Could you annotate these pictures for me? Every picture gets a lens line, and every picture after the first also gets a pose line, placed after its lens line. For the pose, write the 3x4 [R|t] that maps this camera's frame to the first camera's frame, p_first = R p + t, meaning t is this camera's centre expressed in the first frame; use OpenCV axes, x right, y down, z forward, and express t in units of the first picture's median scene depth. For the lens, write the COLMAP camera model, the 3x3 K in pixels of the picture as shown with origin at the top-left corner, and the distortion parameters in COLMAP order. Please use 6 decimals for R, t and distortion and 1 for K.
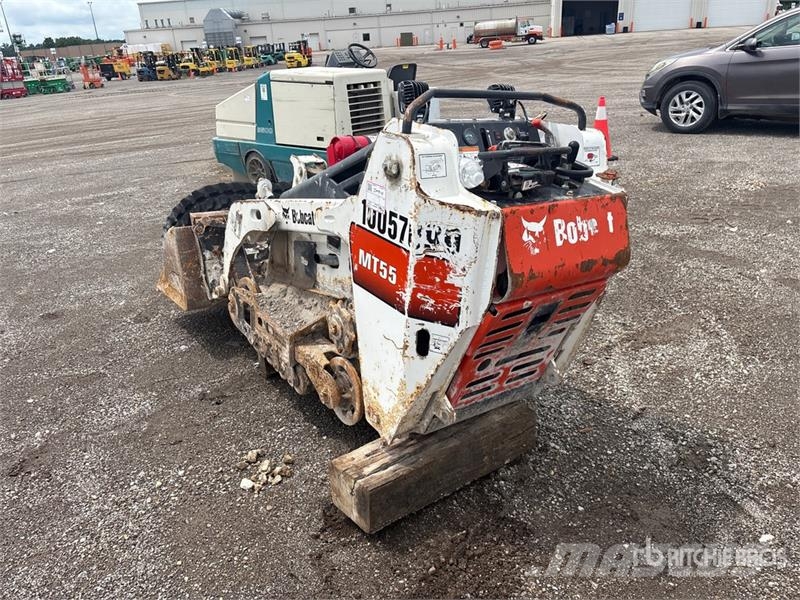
lens RADIAL K [[603.6, 0, 399.3], [0, 603.6, 307.4], [0, 0, 1]] dist [0.054826, -0.072708]
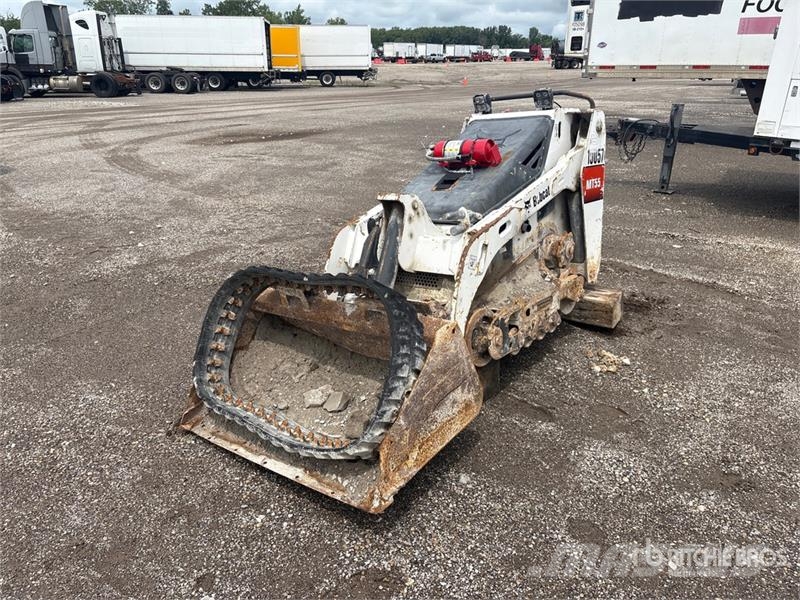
lens RADIAL K [[605.7, 0, 400.0], [0, 605.7, 300.0], [0, 0, 1]] dist [0.002627, -0.077278]
pose [[-0.290392, -0.300542, 0.908486, -1.542027], [0.405971, 0.821028, 0.401375, -0.708550], [-0.866522, 0.485375, -0.116408, 1.787567]]
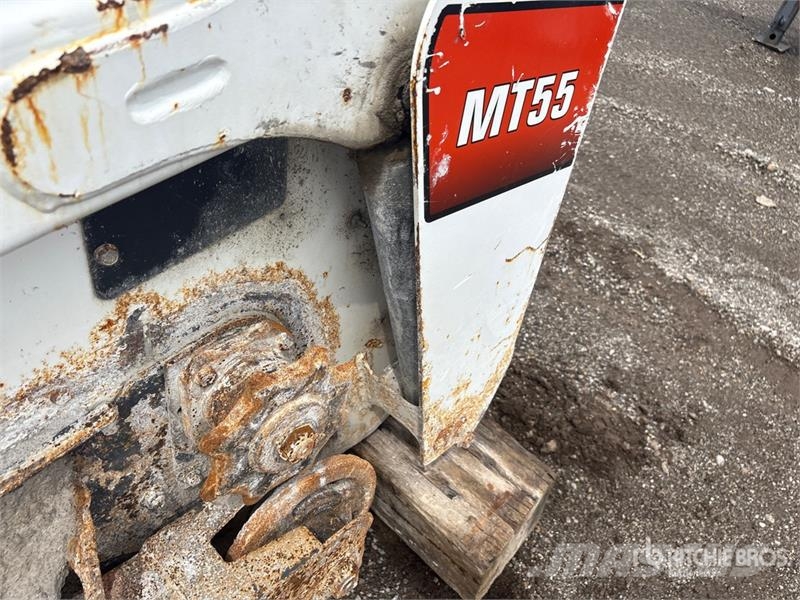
lens RADIAL K [[605.7, 0, 402.9], [0, 605.7, 295.0], [0, 0, 1]] dist [-0.003636, 0.004485]
pose [[-0.176444, -0.643771, 0.744598, -0.328077], [0.252578, 0.701525, 0.666383, -0.224132], [-0.951353, 0.305648, 0.038823, 1.025711]]
